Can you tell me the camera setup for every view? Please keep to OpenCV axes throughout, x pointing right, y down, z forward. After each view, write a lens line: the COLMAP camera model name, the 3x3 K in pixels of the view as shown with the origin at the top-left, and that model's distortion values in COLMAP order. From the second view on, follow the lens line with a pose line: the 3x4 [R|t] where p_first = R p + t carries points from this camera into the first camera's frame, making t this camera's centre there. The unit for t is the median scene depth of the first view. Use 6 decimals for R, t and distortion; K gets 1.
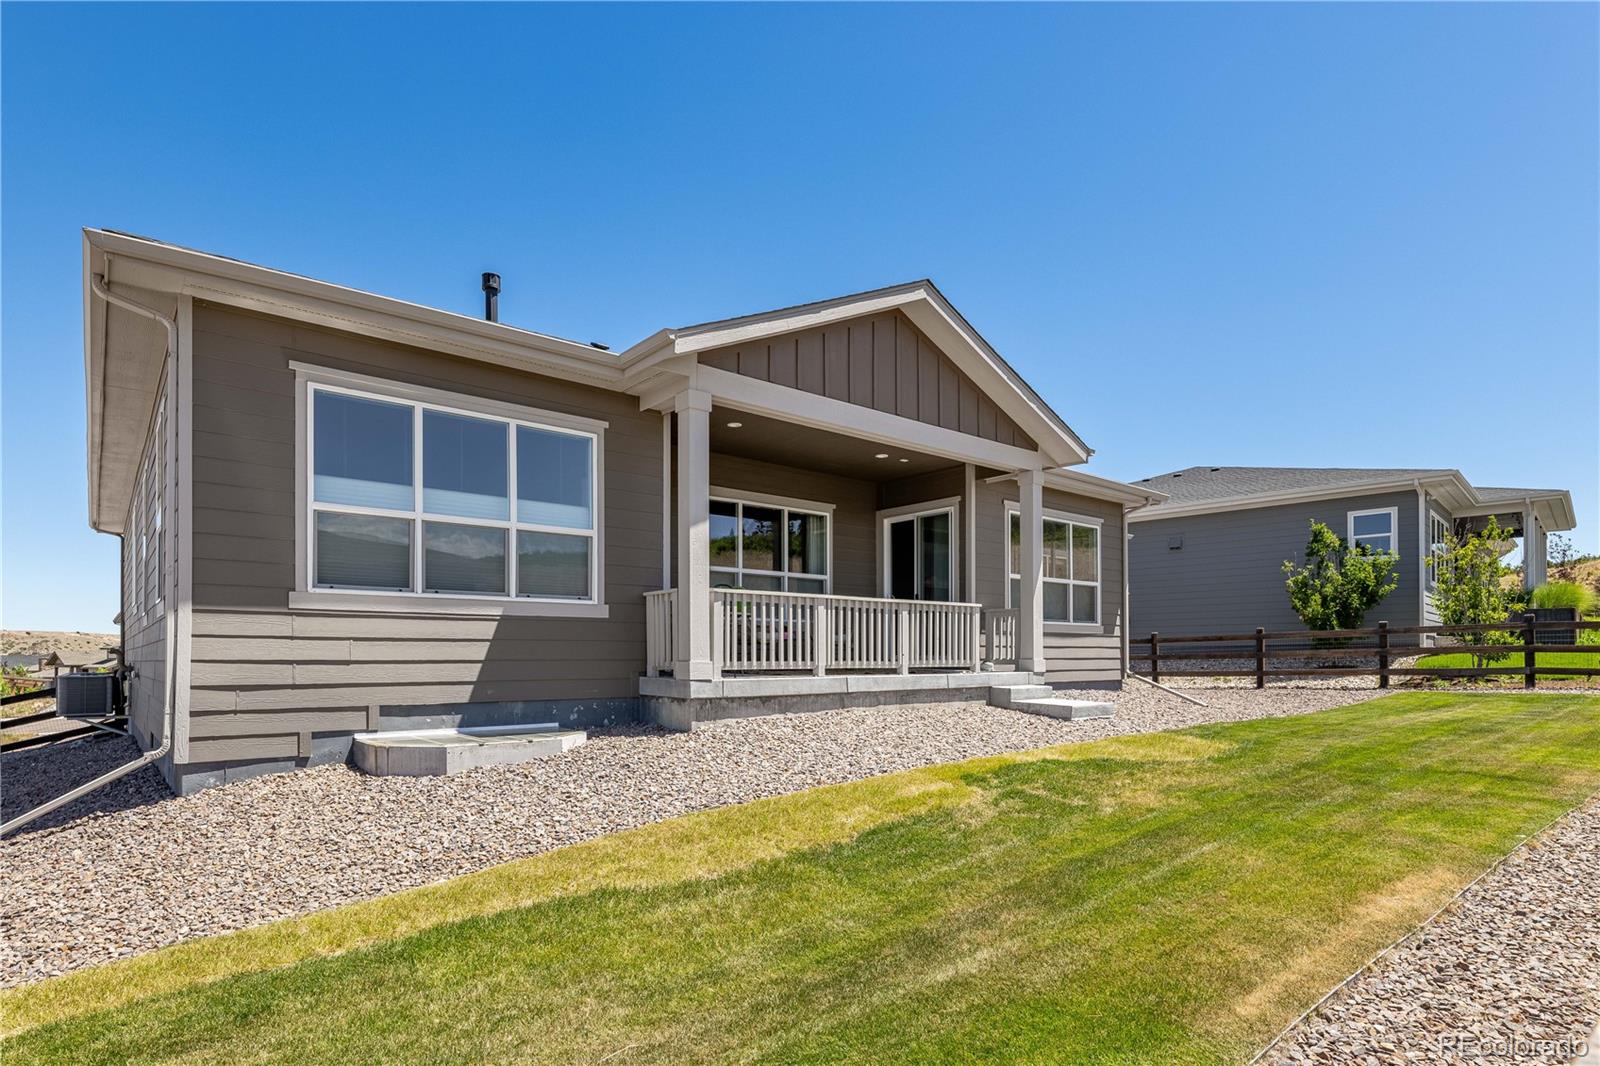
lens RADIAL K [[818.7, 0, 793.3], [0, 818.7, 653.2], [0, 0, 1]] dist [-0.001727, -0.000844]
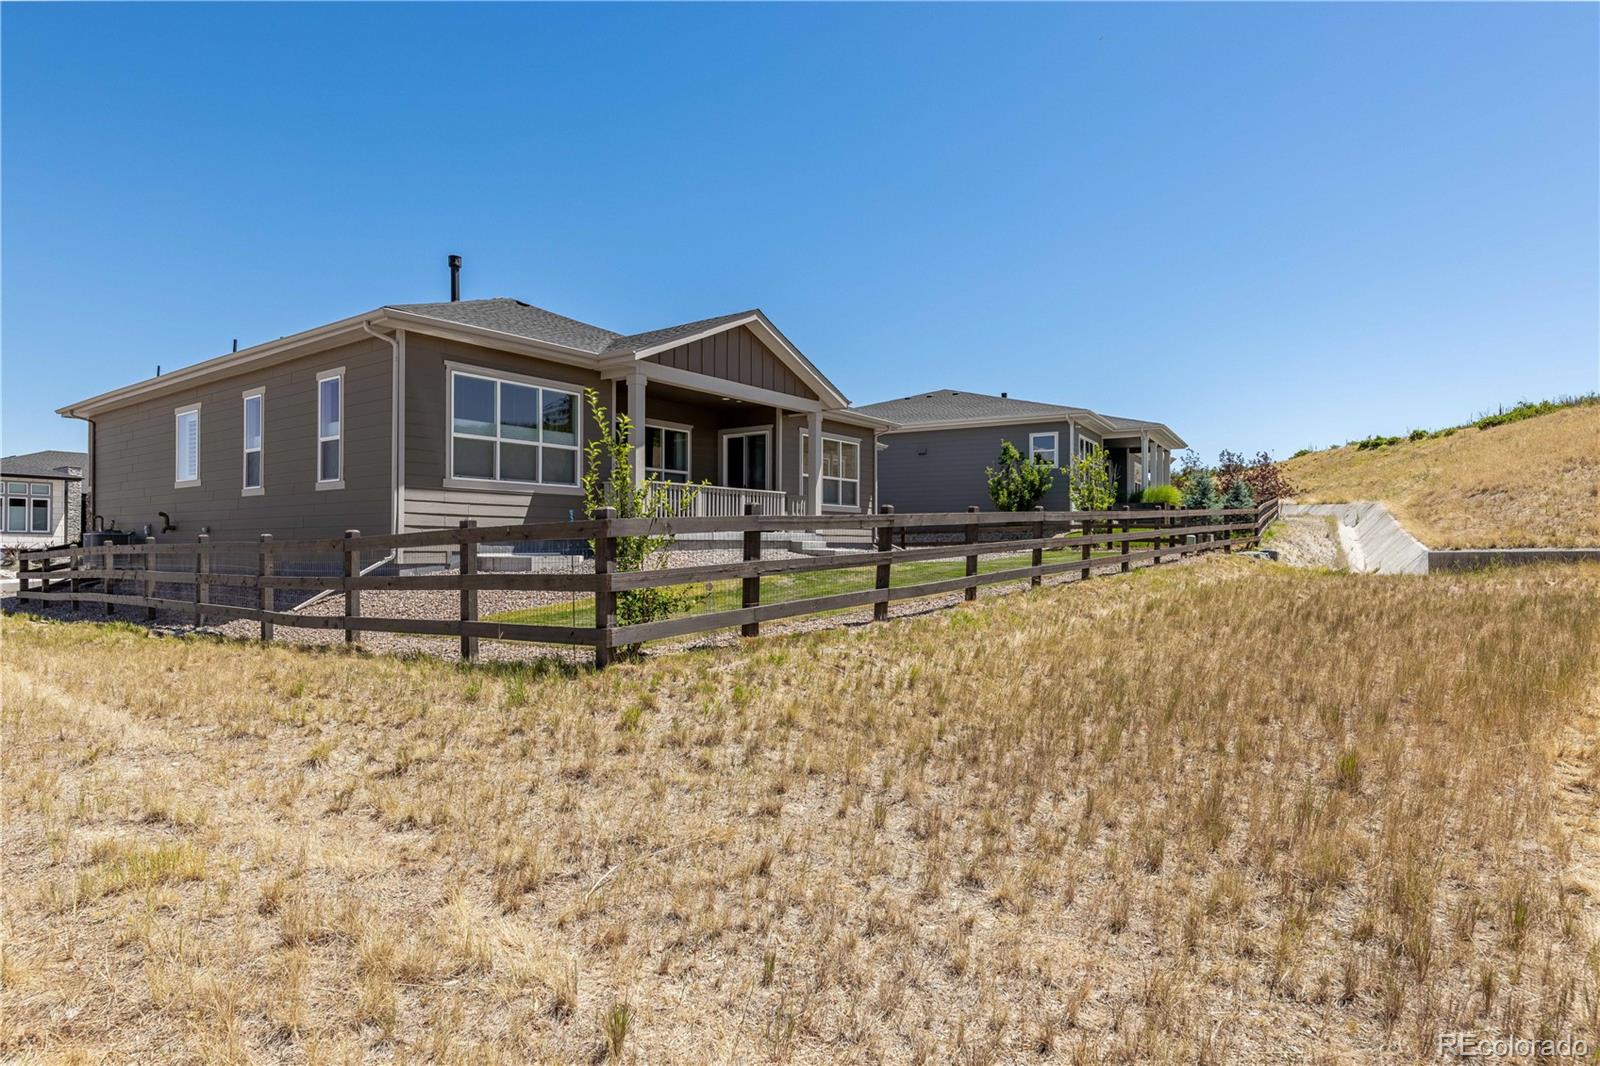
lens RADIAL K [[877.6, 0, 802.1], [0, 877.6, 548.4], [0, 0, 1]] dist [0.000460, 0.000069]
pose [[0.967848, 0.003650, 0.251510, -0.181002], [-0.005099, 0.999974, 0.005111, 0.043982], [-0.251484, -0.006229, 0.967841, -0.715903]]
